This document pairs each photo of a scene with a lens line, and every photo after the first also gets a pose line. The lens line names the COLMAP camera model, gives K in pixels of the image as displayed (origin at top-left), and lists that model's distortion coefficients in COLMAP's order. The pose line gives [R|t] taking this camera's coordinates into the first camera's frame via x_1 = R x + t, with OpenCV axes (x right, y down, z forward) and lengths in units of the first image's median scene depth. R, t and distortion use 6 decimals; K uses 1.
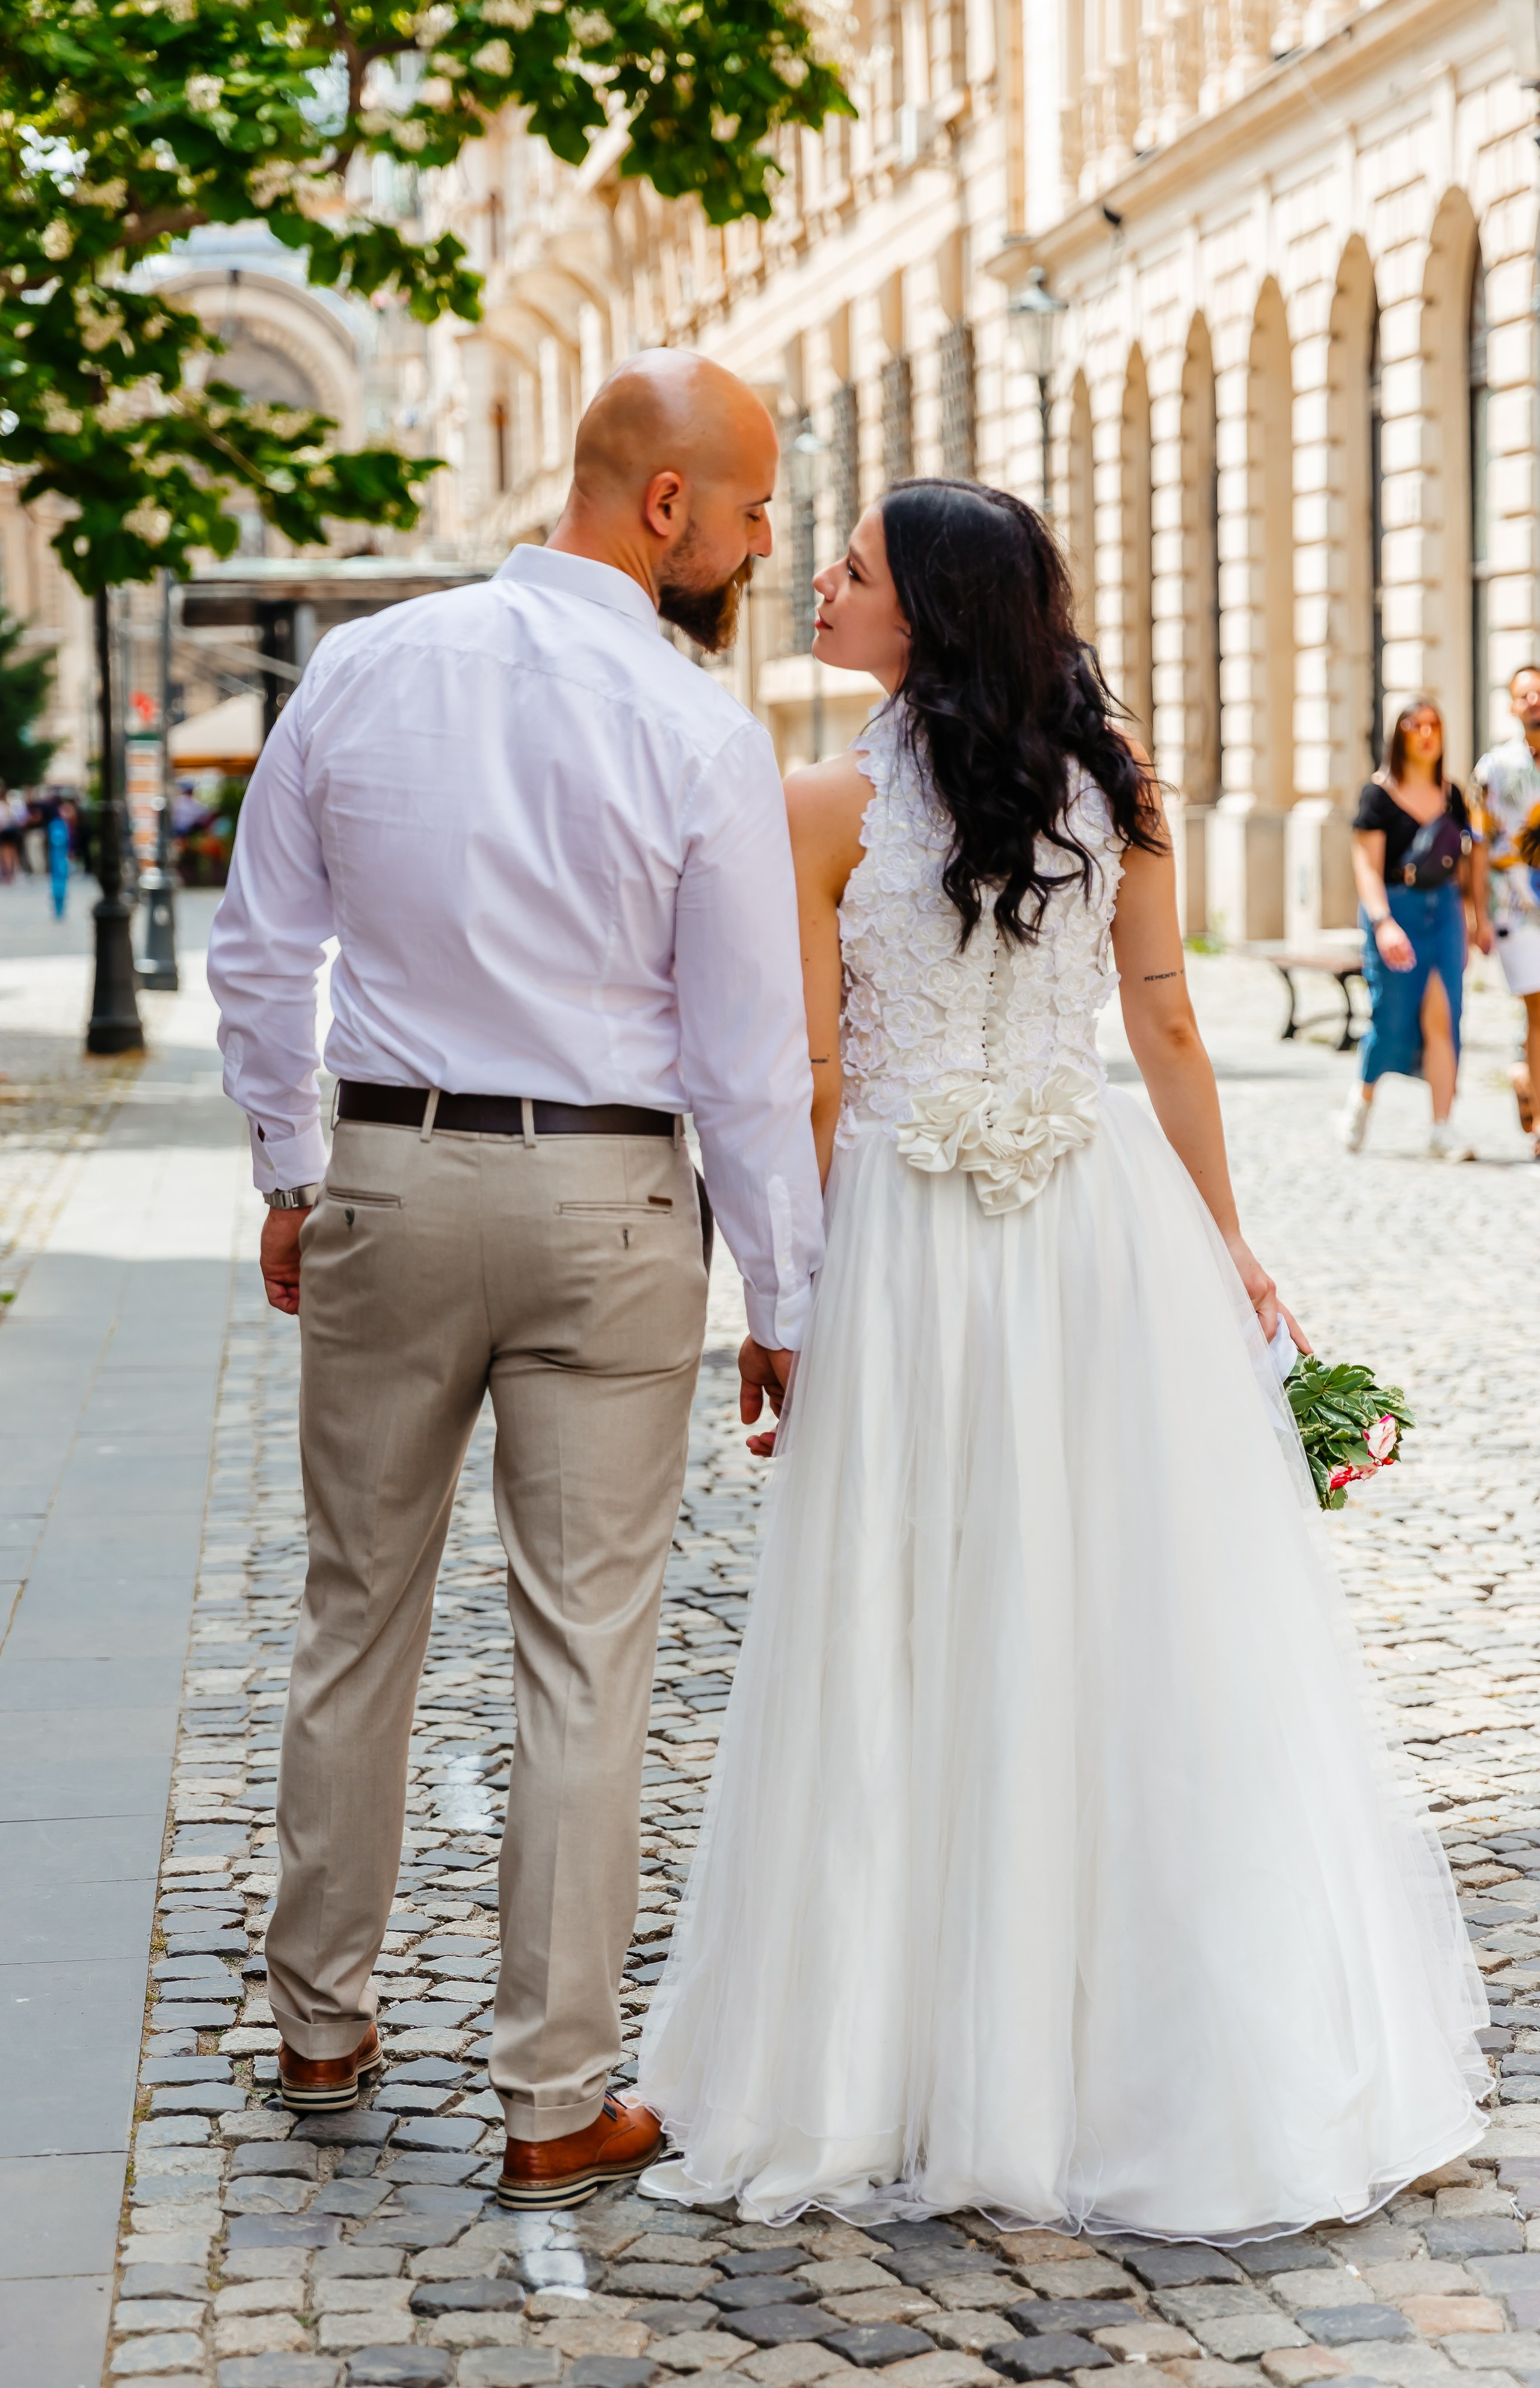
lens RADIAL K [[4669.6, 0, 770.0], [0, 4669.6, 1194.0], [0, 0, 1]] dist [-0.045483, 0.141219]
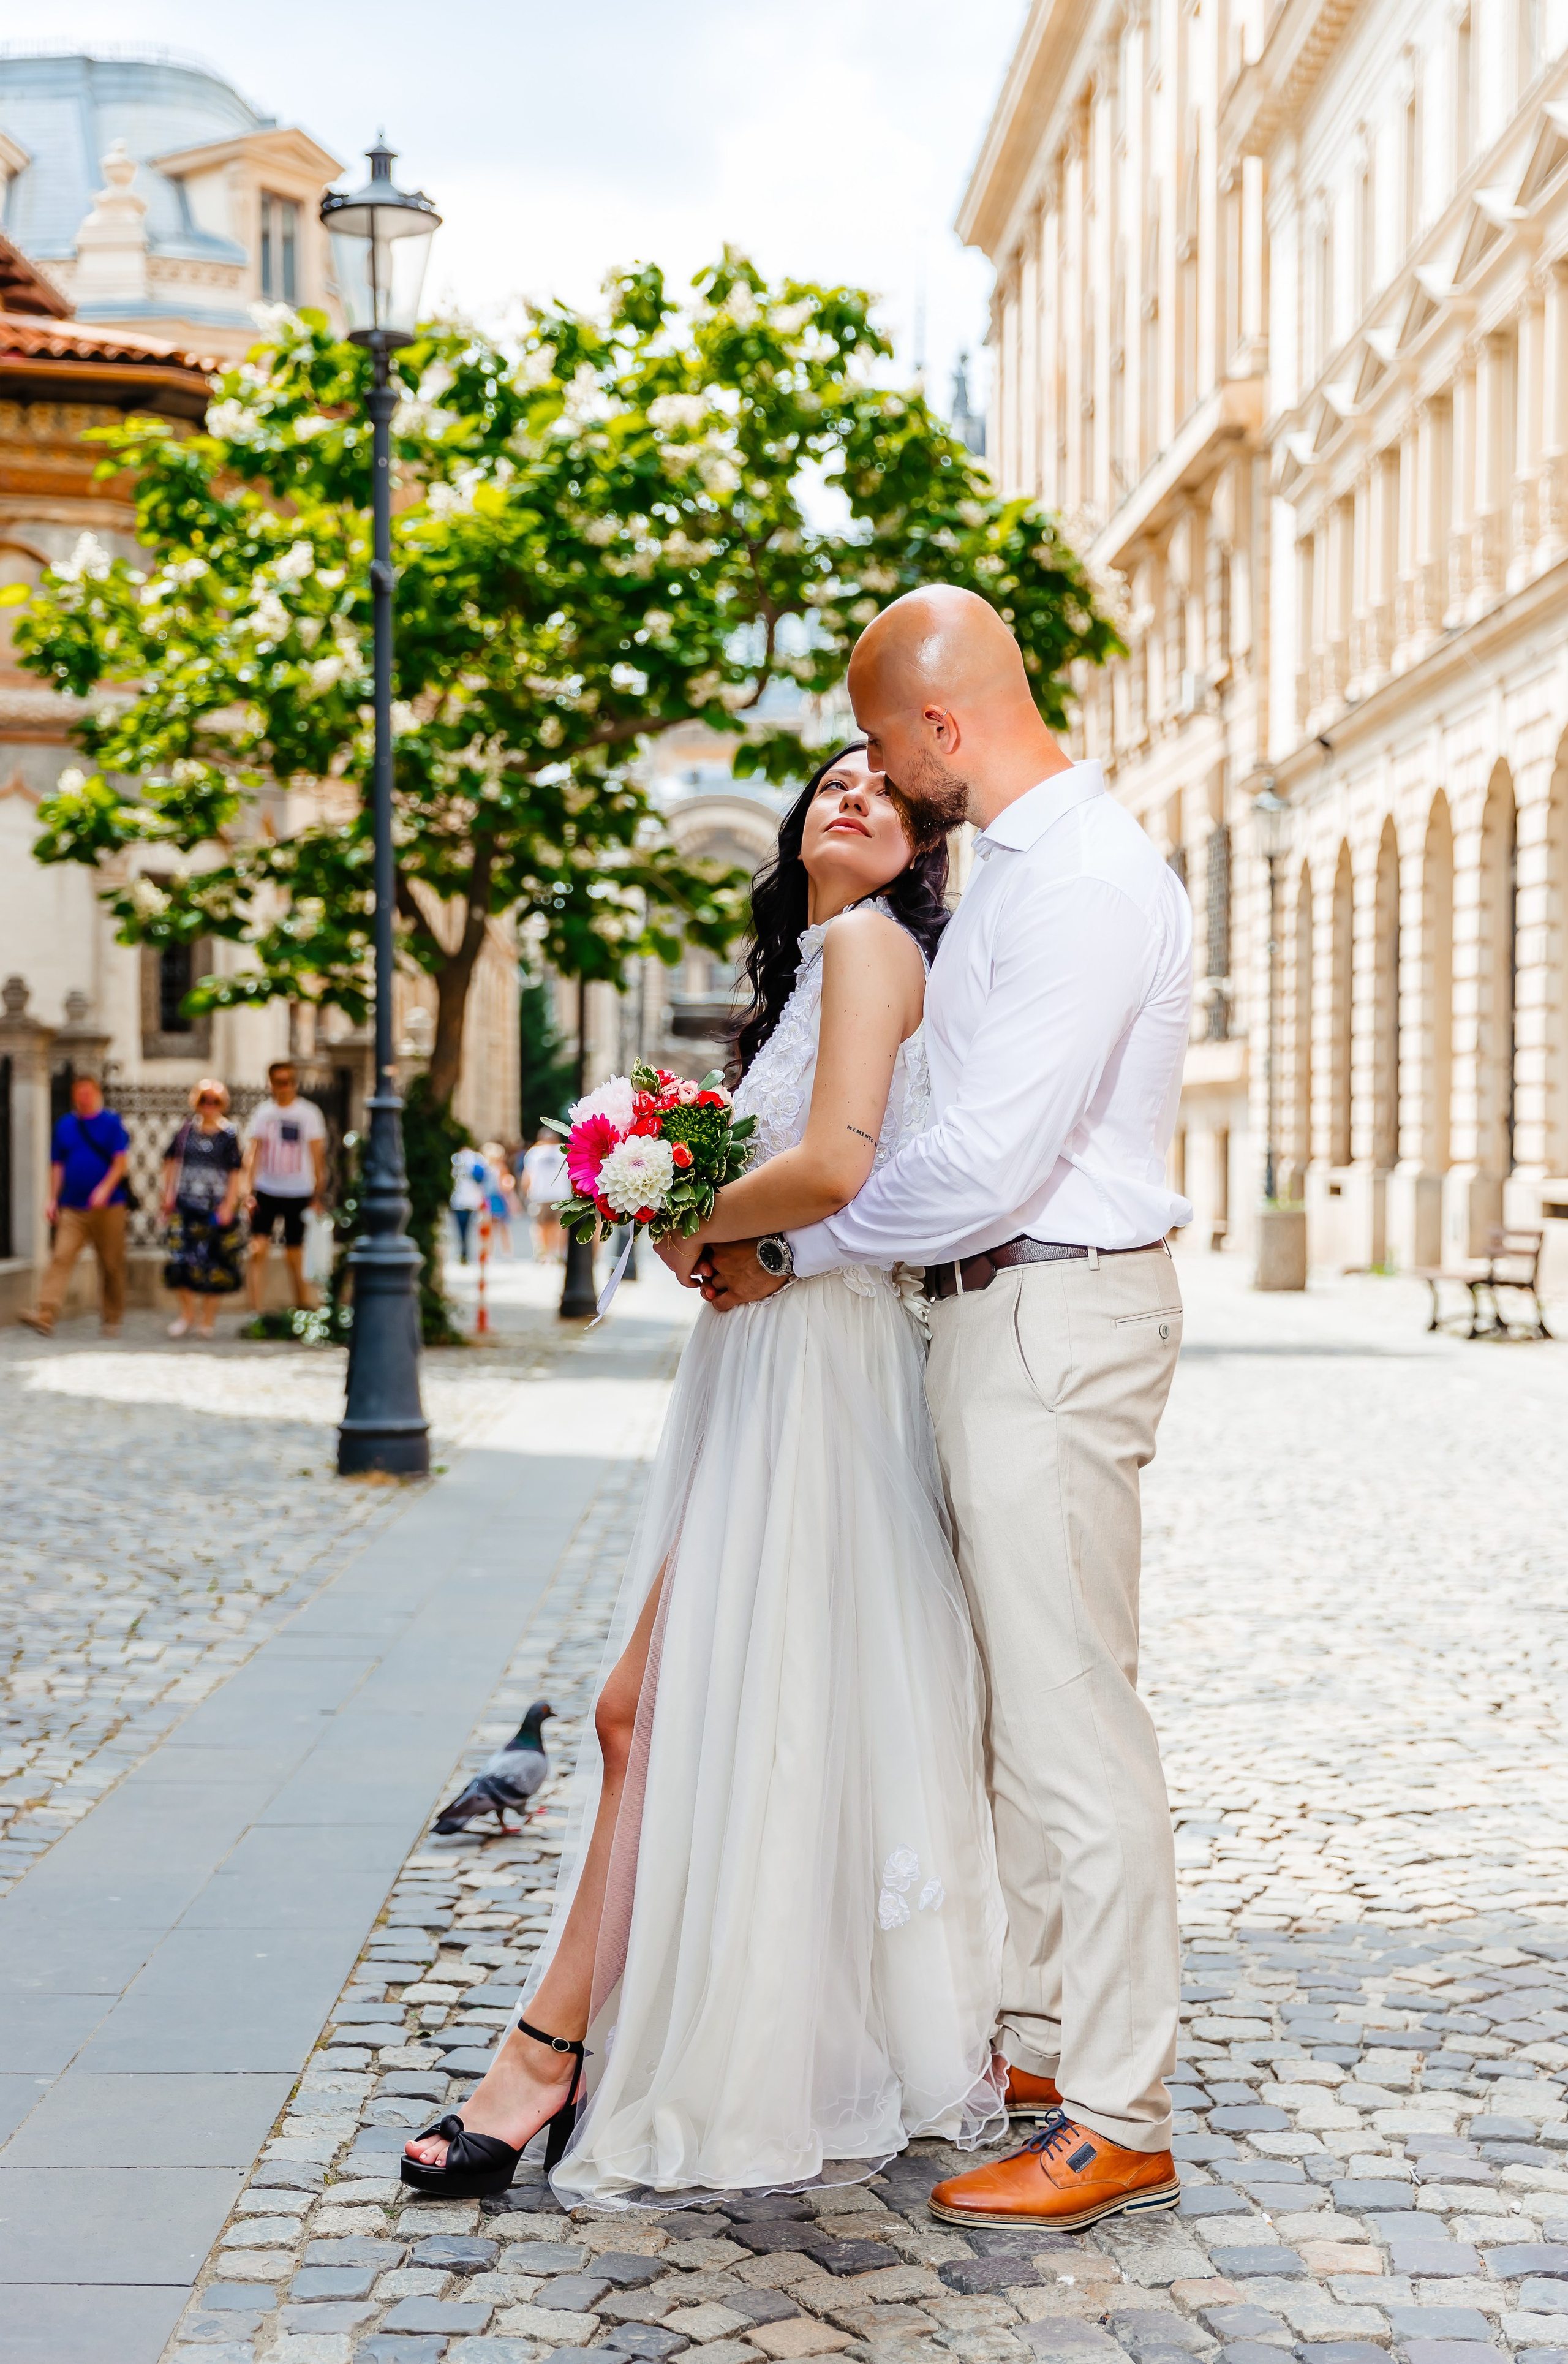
lens RADIAL K [[3300.7, 0, 780.9], [0, 3300.7, 1242.6], [0, 0, 1]] dist [-0.015348, -0.062853]
pose [[0.994986, 0.024711, -0.096916, 0.058591], [-0.030880, 0.997557, -0.062669, 0.028387], [0.095130, 0.065347, 0.993318, 0.097616]]
